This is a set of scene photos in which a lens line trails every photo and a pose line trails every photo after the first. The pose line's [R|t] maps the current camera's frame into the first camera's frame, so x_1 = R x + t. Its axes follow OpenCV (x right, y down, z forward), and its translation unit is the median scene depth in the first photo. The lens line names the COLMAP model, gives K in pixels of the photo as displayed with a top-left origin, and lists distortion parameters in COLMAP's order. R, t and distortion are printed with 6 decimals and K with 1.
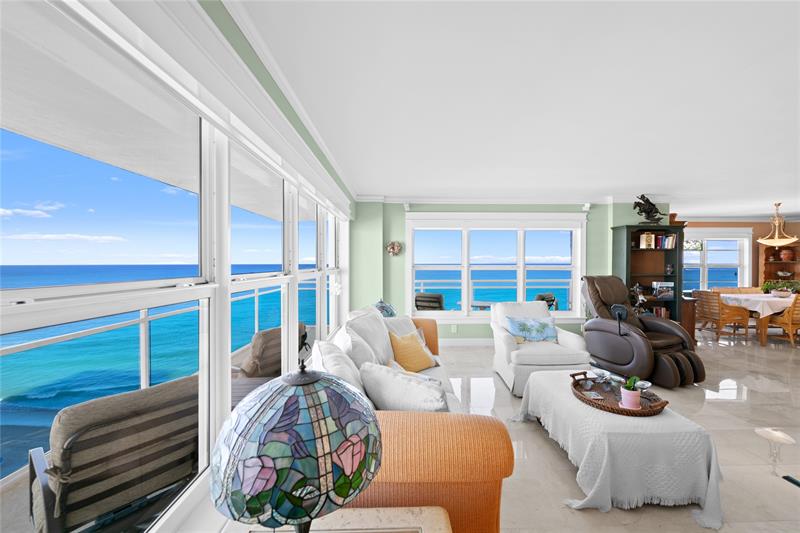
lens RADIAL K [[318.1, 0, 398.7], [0, 318.1, 267.0], [0, 0, 1]] dist [-0.002436, -0.001320]
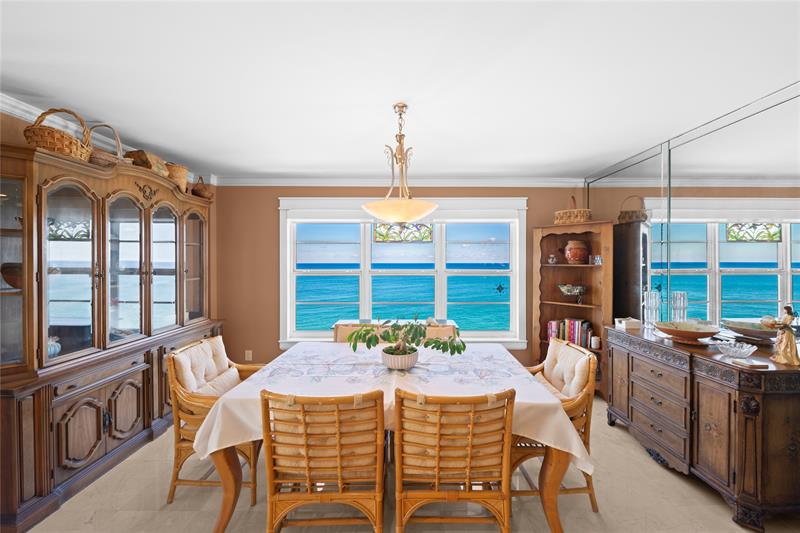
lens RADIAL K [[318.1, 0, 401.0], [0, 318.1, 264.4], [0, 0, 1]] dist [-0.002436, -0.001320]
pose [[0.999949, 0.000839, -0.010101, 0.959988], [-0.000886, 0.999989, -0.004660, -0.015243], [0.010097, 0.004668, 0.999938, 0.509081]]
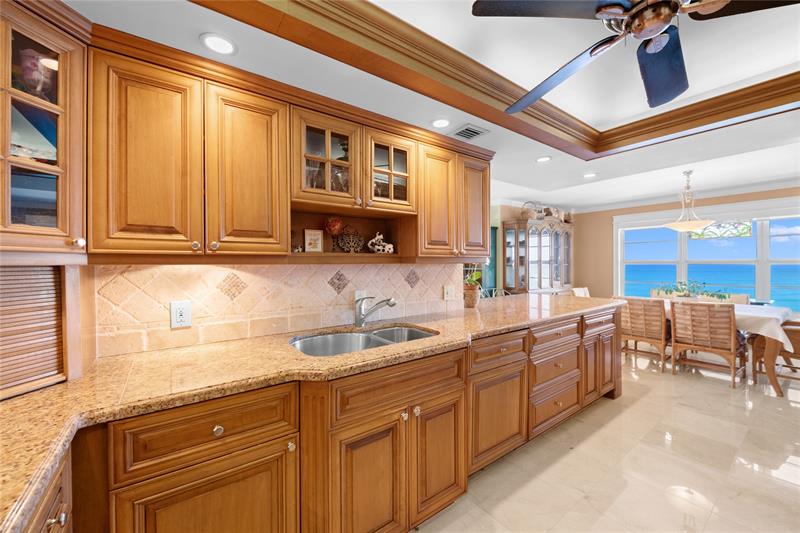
lens RADIAL K [[318.1, 0, 408.7], [0, 318.1, 264.0], [0, 0, 1]] dist [-0.002436, -0.001320]
pose [[0.602265, -0.003504, -0.798289, 1.104920], [-0.000970, 0.999986, -0.005121, 0.005769], [0.798296, 0.003858, 0.602253, 0.075988]]
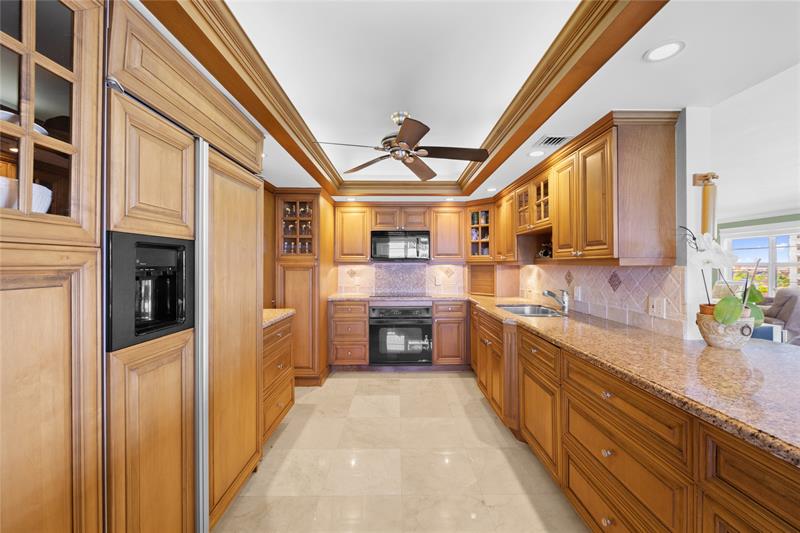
lens RADIAL K [[318.1, 0, 398.2], [0, 318.1, 262.5], [0, 0, 1]] dist [-0.002436, -0.001320]
pose [[-0.999967, 0.000422, 0.008108, 1.055553], [0.000487, 0.999968, 0.007986, -0.001340], [-0.008105, 0.007990, -0.999935, 0.562356]]
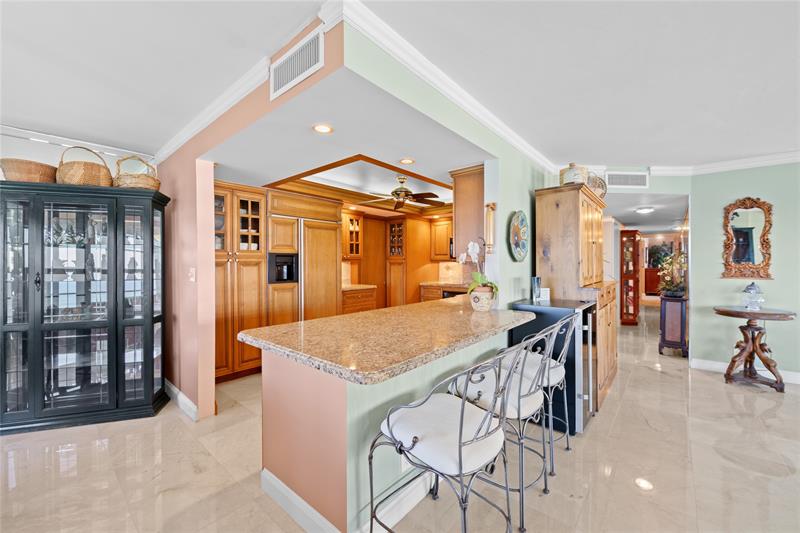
lens RADIAL K [[318.1, 0, 401.7], [0, 318.1, 262.3], [0, 0, 1]] dist [-0.002436, -0.001320]
pose [[-0.748213, -0.001040, 0.663458, 0.687803], [0.008091, 0.999910, 0.010692, -0.001278], [-0.663409, 0.013367, -0.748137, 0.668464]]
